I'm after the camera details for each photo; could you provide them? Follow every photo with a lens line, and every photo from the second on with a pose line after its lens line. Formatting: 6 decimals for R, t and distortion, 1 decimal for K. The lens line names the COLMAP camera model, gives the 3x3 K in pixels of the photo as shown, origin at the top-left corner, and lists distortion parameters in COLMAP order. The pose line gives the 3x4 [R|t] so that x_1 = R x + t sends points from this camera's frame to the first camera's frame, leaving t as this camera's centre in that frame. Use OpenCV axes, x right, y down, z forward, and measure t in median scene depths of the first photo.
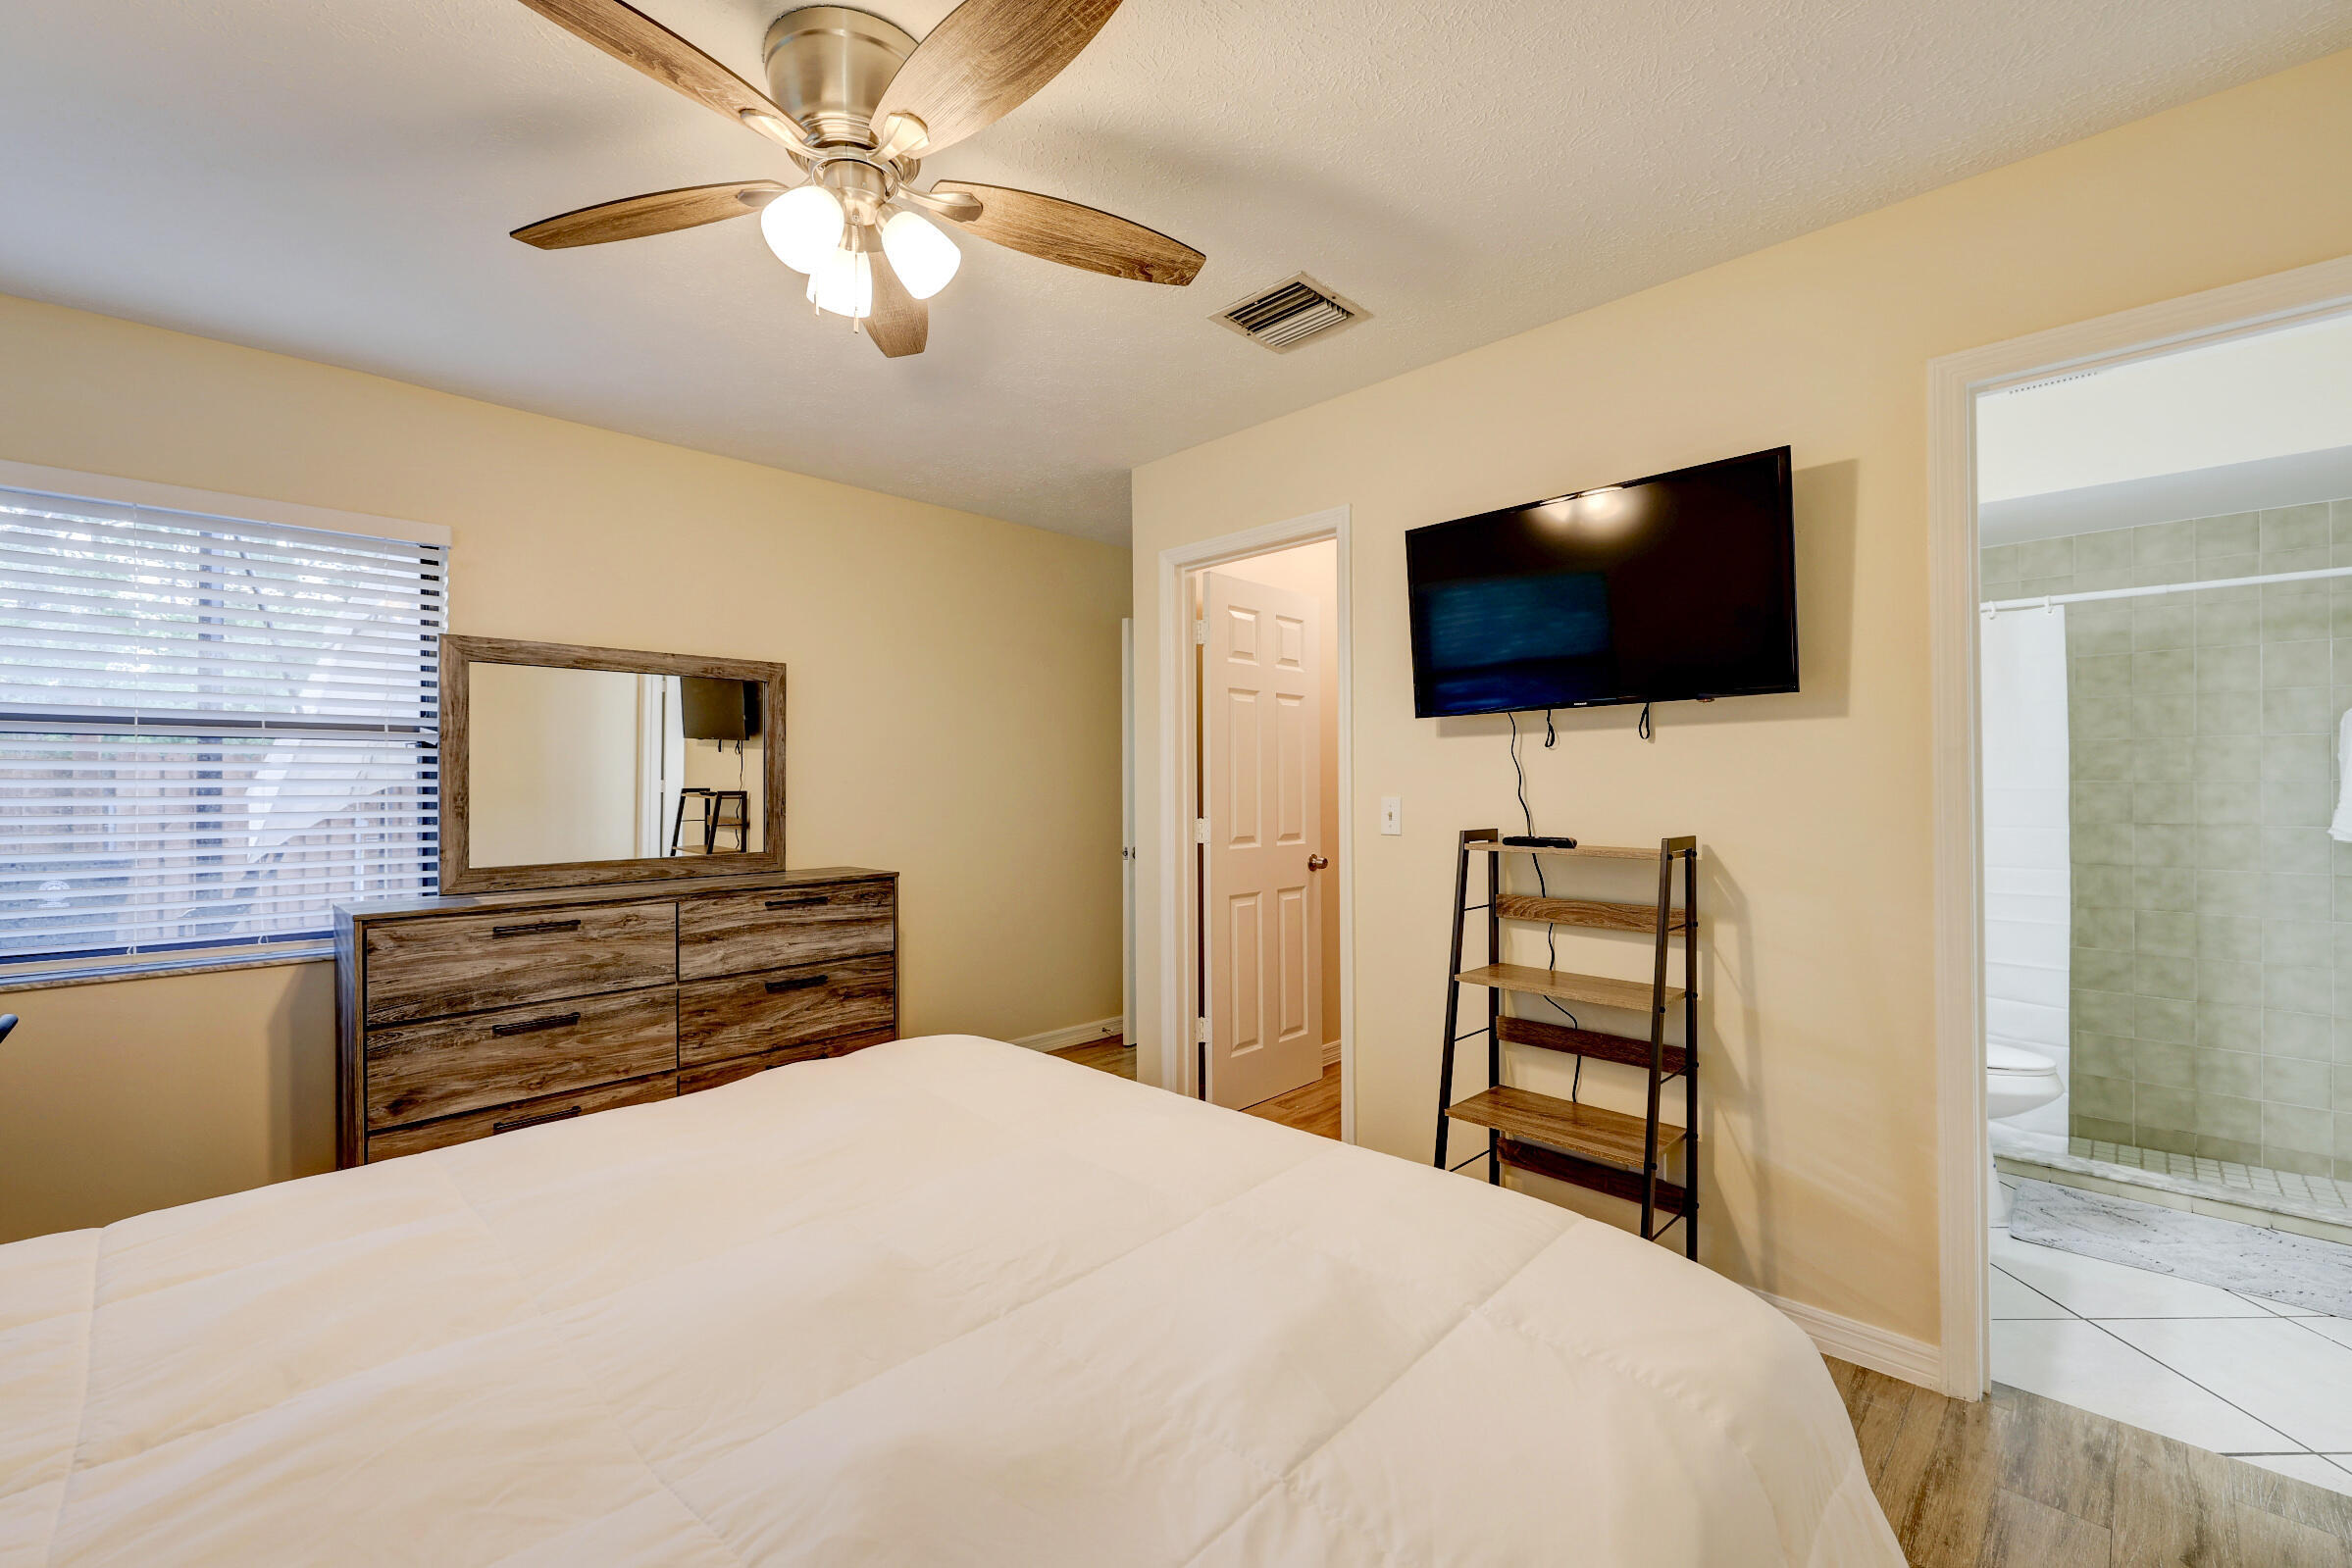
lens RADIAL K [[957.8, 0, 1176.6], [0, 957.8, 788.5], [0, 0, 1]] dist [-0.004308, -0.000129]
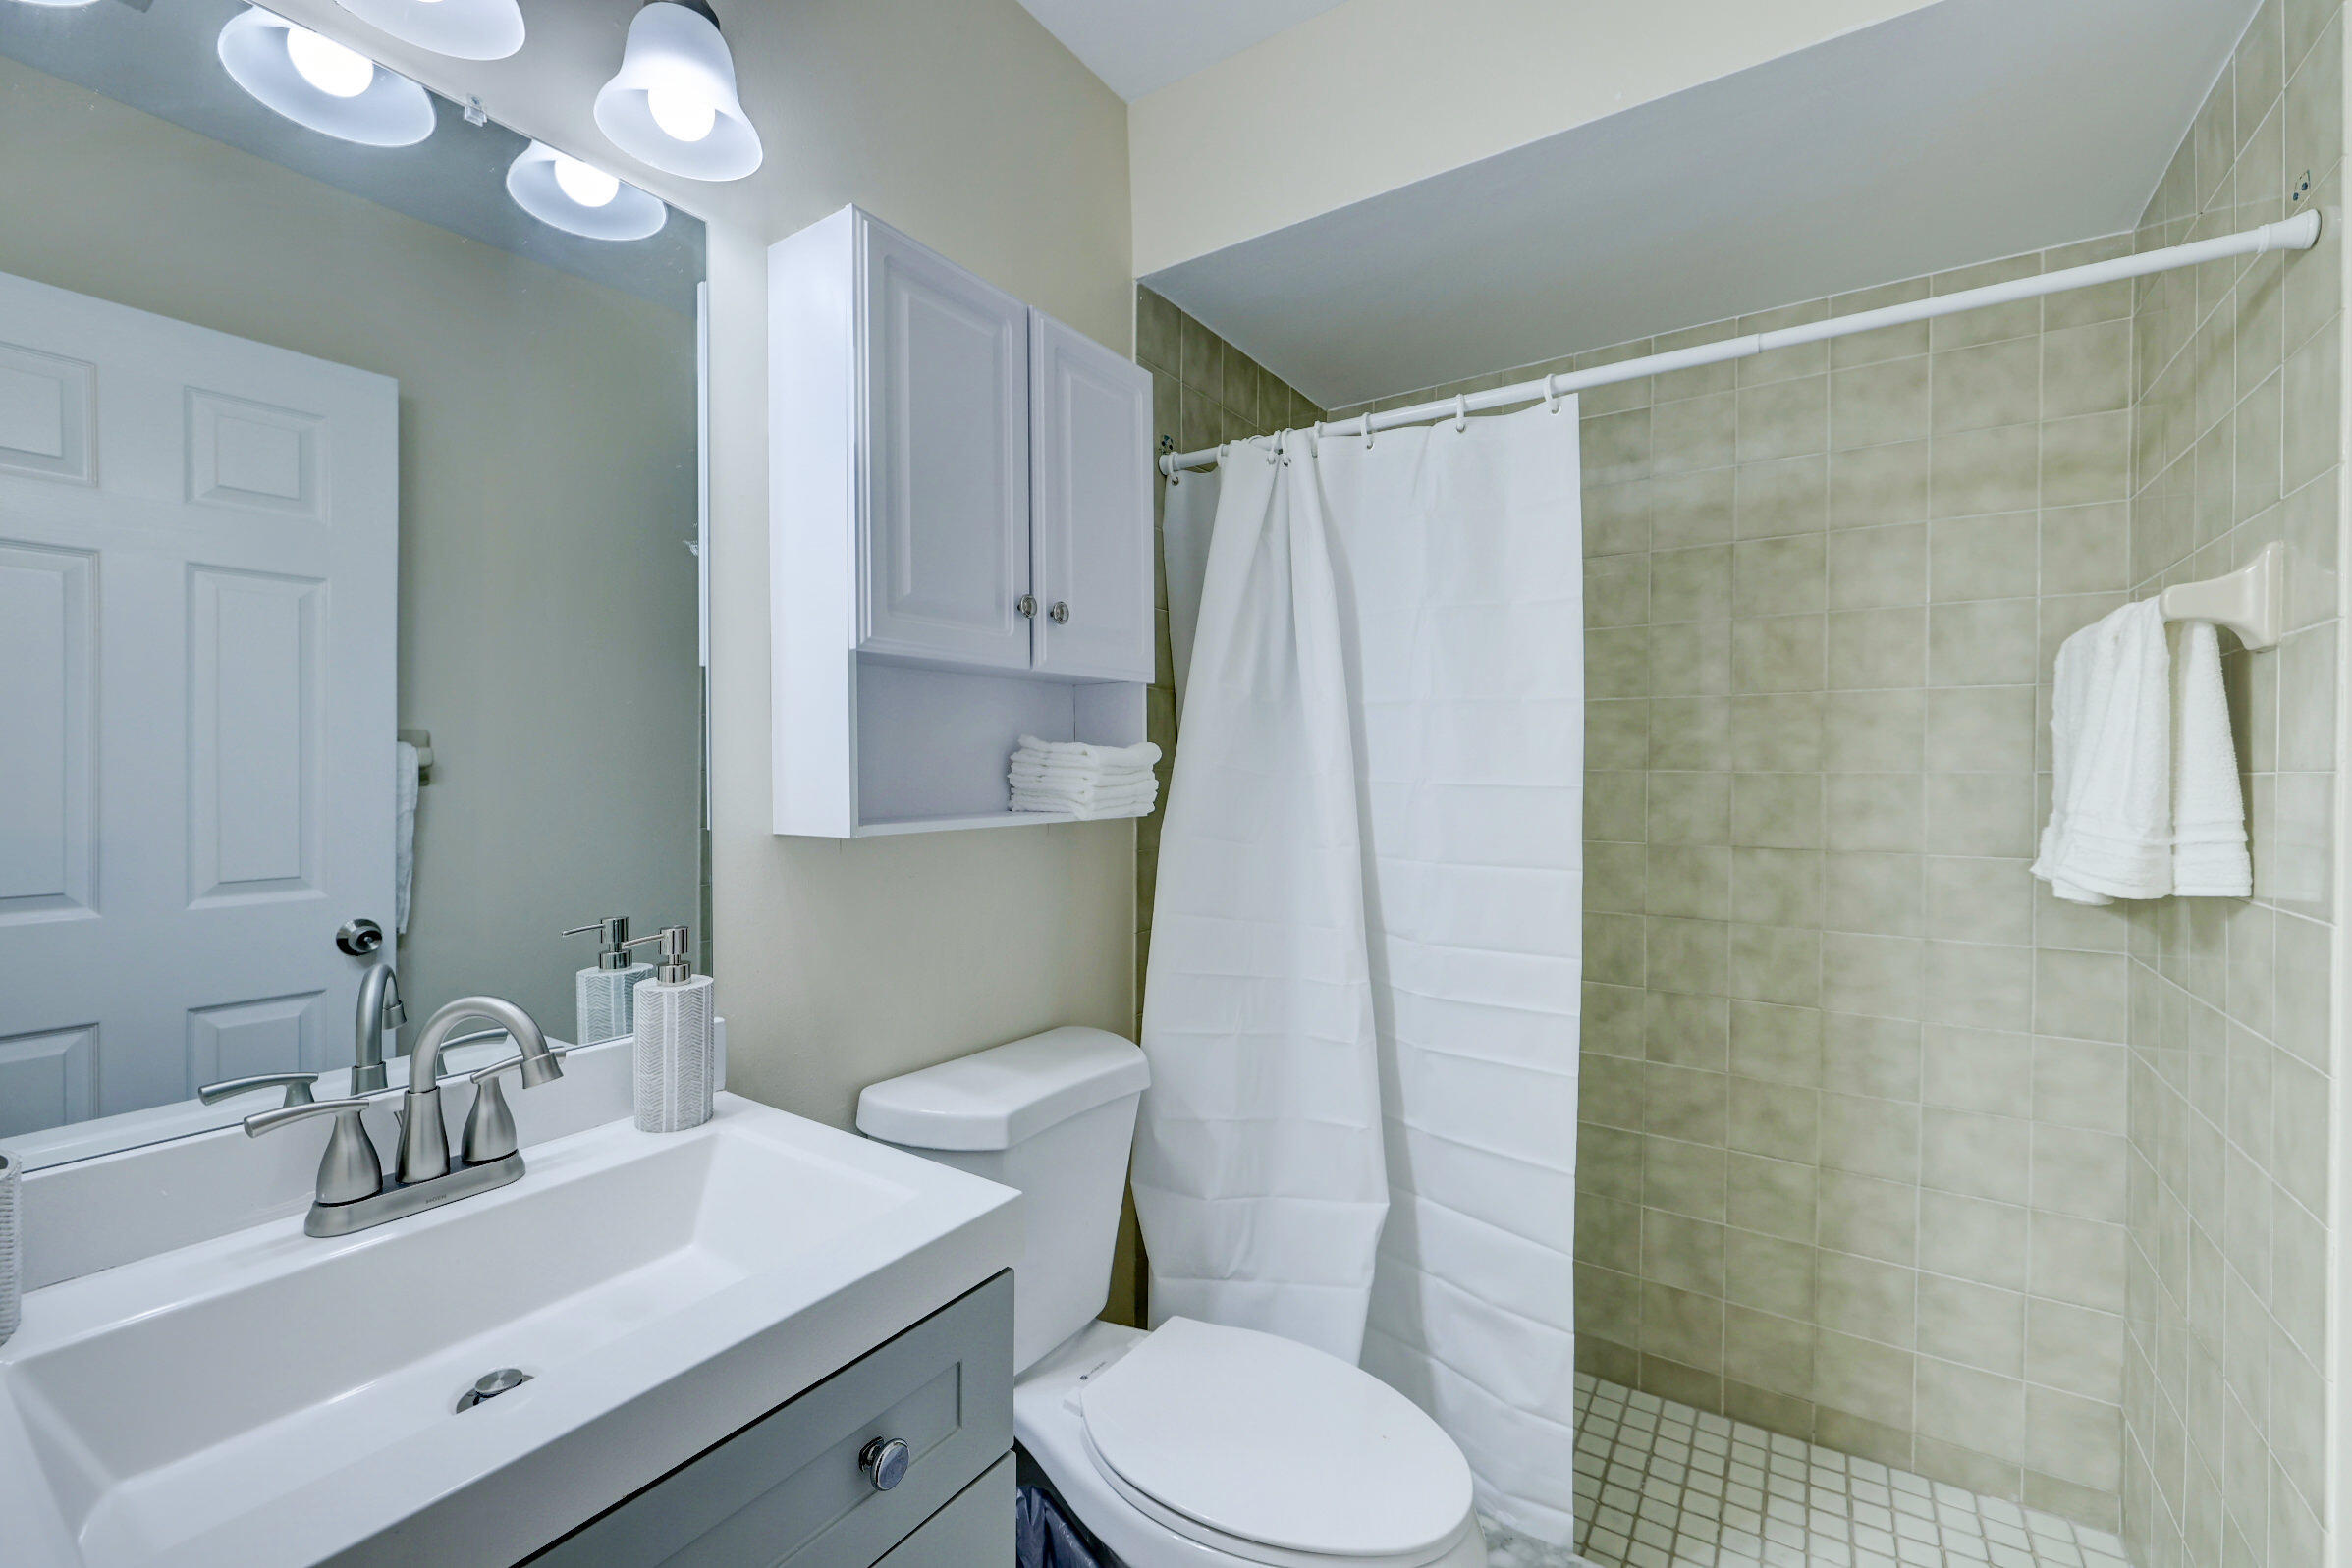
lens RADIAL K [[957.8, 0, 1164.5], [0, 957.8, 787.6], [0, 0, 1]] dist [-0.004308, -0.000129]
pose [[0.983634, 0.007498, 0.180021, 0.594408], [-0.009727, 0.999887, 0.011500, -0.001246], [-0.179915, -0.013062, 0.983595, 0.524615]]
